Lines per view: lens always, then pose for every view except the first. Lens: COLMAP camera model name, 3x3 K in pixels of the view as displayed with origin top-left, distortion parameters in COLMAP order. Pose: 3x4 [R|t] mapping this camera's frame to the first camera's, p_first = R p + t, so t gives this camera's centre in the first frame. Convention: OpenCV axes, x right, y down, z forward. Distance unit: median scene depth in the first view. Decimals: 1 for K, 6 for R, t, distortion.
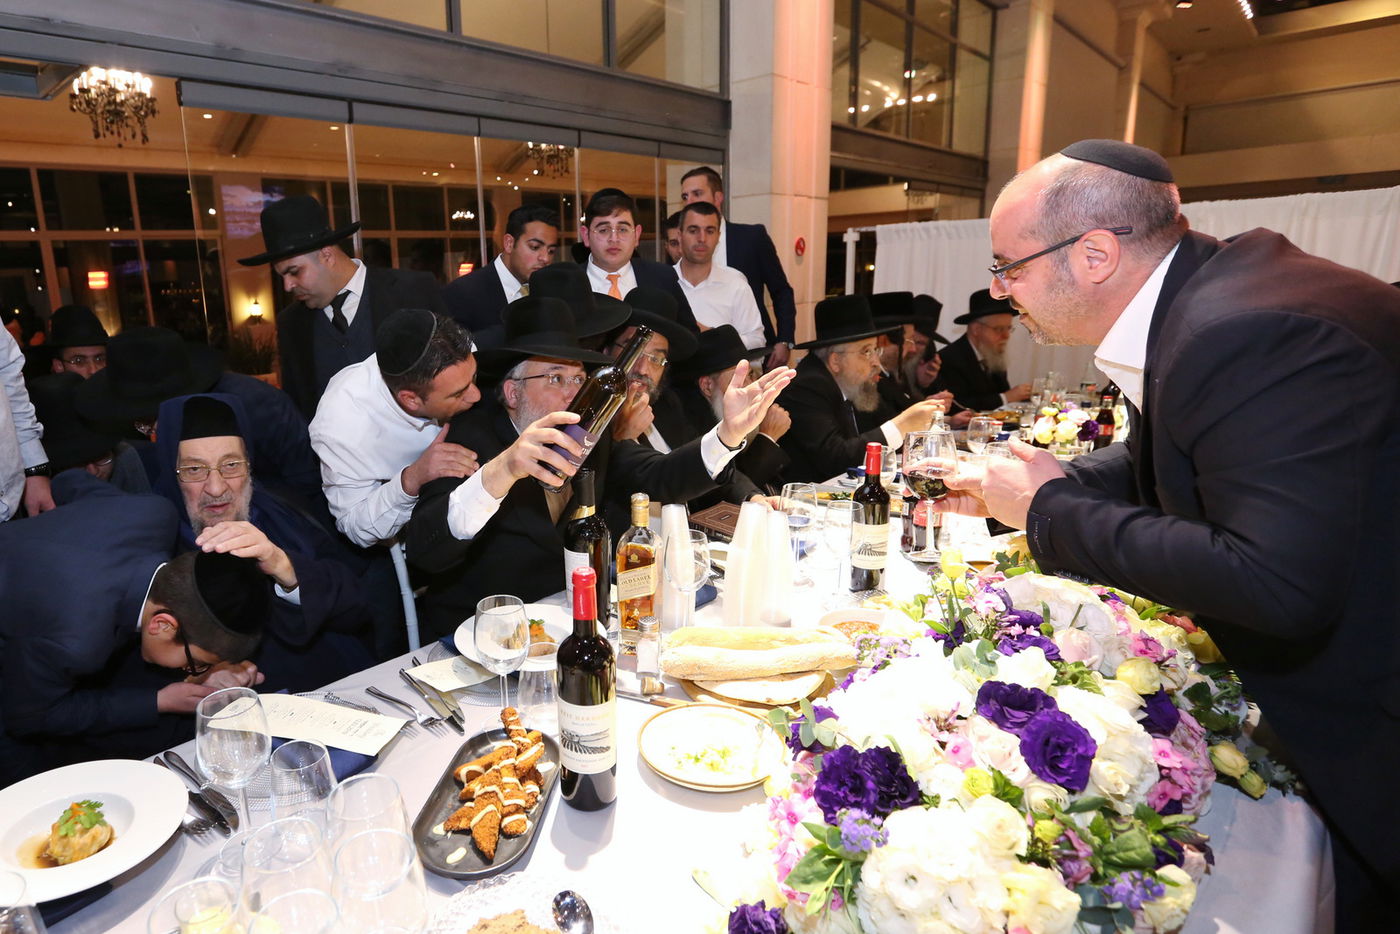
lens RADIAL K [[668.7, 0, 700.0], [0, 668.7, 467.0], [0, 0, 1]] dist [0.000203, -0.000047]
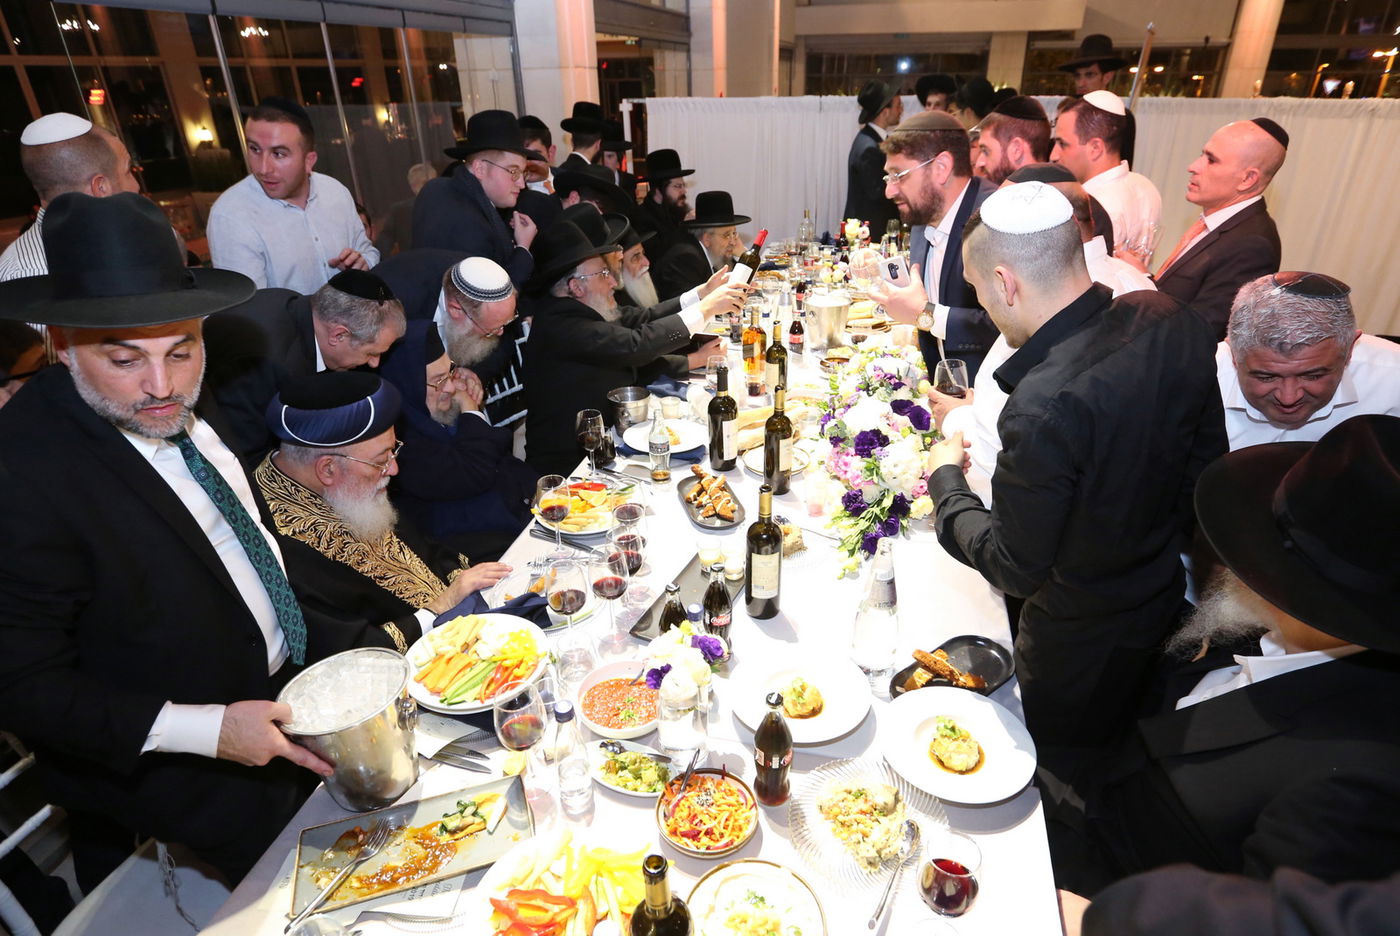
lens RADIAL K [[668.7, 0, 700.0], [0, 668.7, 468.0], [0, 0, 1]] dist [0.000203, -0.000047]
pose [[0.863023, -0.244261, 0.442184, -0.371525], [0.114396, 0.947087, 0.299899, -0.078790], [-0.492041, -0.208236, 0.845301, -0.233145]]
